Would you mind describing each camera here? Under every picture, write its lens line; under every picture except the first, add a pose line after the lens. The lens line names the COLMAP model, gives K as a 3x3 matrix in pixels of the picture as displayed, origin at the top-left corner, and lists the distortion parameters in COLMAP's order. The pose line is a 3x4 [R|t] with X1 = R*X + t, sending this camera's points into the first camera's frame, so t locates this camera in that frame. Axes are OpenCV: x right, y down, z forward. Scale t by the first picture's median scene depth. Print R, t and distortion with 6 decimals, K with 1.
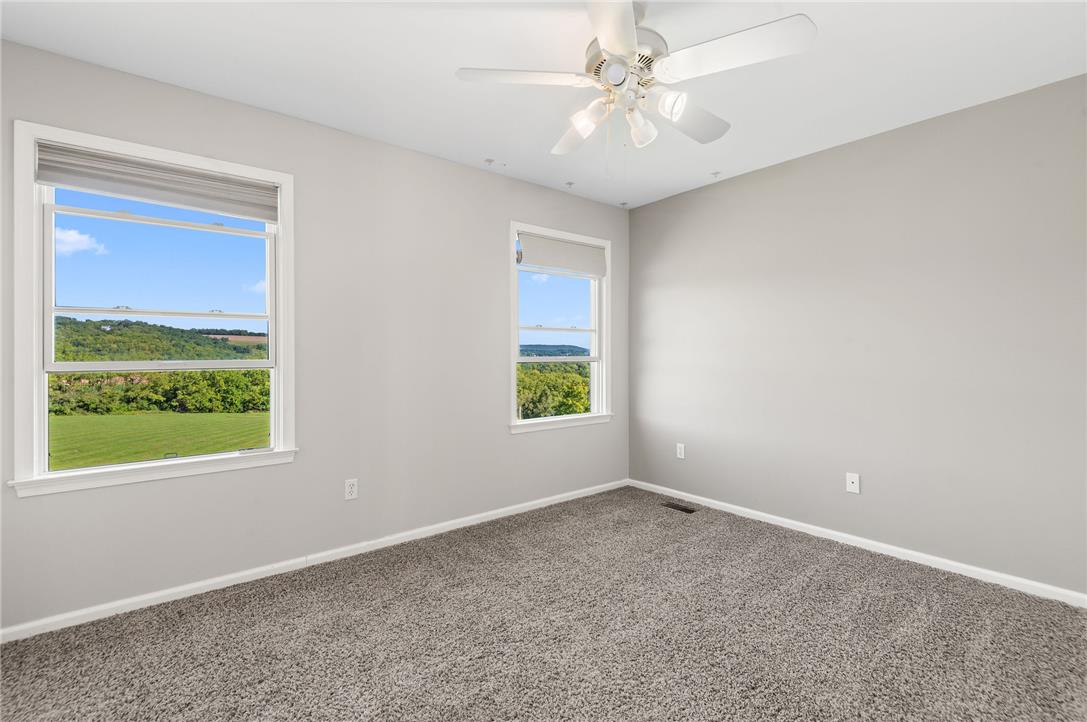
lens RADIAL K [[510.4, 0, 540.8], [0, 510.4, 353.5], [0, 0, 1]] dist [0.019932, -0.009310]
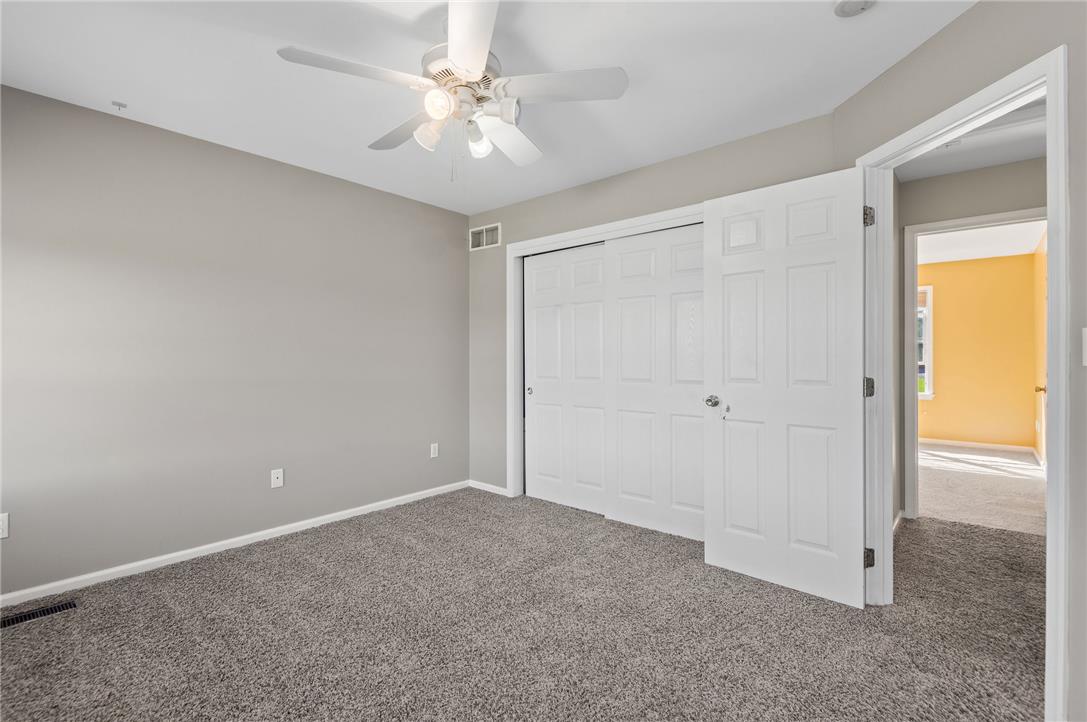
lens RADIAL K [[510.4, 0, 550.4], [0, 510.4, 361.9], [0, 0, 1]] dist [0.019932, -0.009310]
pose [[-0.212035, -0.012780, 0.977178, -0.565833], [-0.001862, 0.999918, 0.012673, -0.007842], [-0.977260, 0.000868, -0.212042, 0.667570]]
